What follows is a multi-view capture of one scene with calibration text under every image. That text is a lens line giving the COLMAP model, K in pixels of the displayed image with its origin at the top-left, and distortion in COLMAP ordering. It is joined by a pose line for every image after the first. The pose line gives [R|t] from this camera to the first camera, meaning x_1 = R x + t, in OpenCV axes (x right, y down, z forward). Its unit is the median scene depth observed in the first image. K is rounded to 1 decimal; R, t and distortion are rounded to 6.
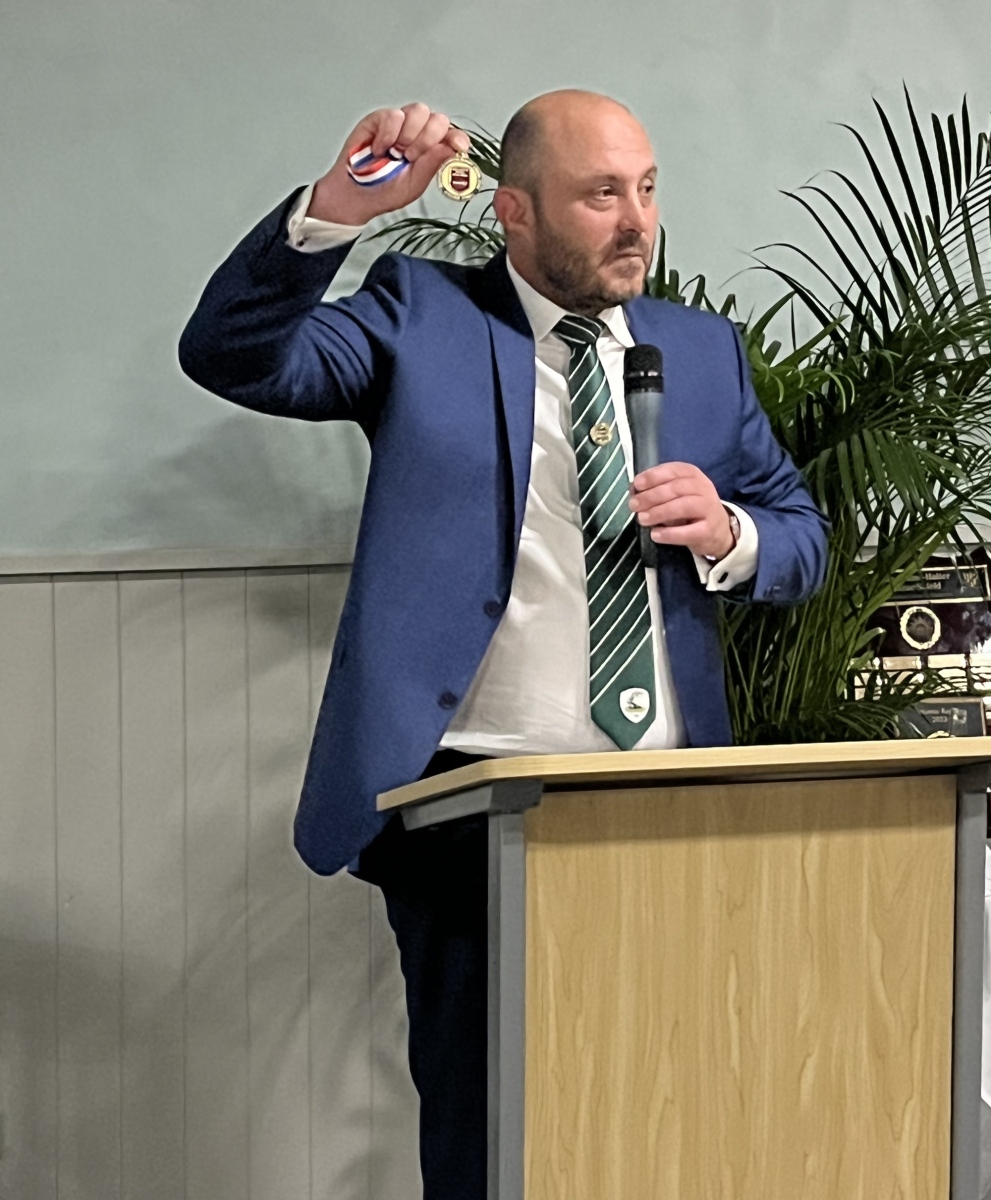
lens RADIAL K [[2610.9, 0, 391.1], [0, 2610.9, 490.5], [0, 0, 1]] dist [0.077922, -0.011249]
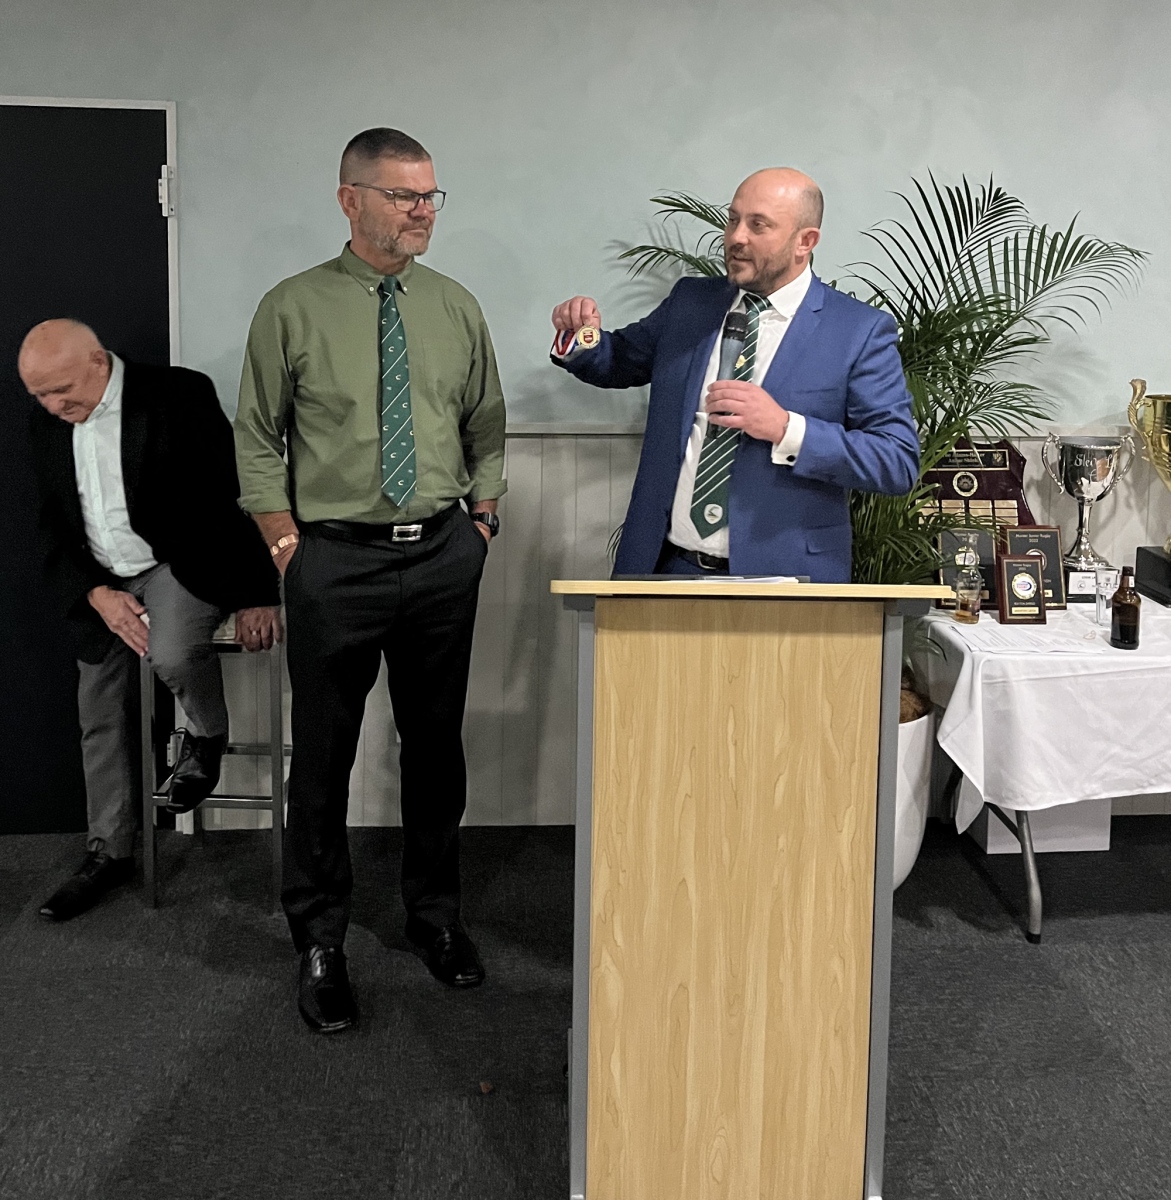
lens RADIAL K [[1215.2, 0, 585.3], [0, 1215.2, 361.3], [0, 0, 1]] dist [0.019080, -0.009785]
pose [[0.981719, 0.032577, -0.187530, 0.173290], [-0.034939, 0.999346, -0.009299, -0.021517], [0.187104, 0.015681, 0.982215, 0.257439]]
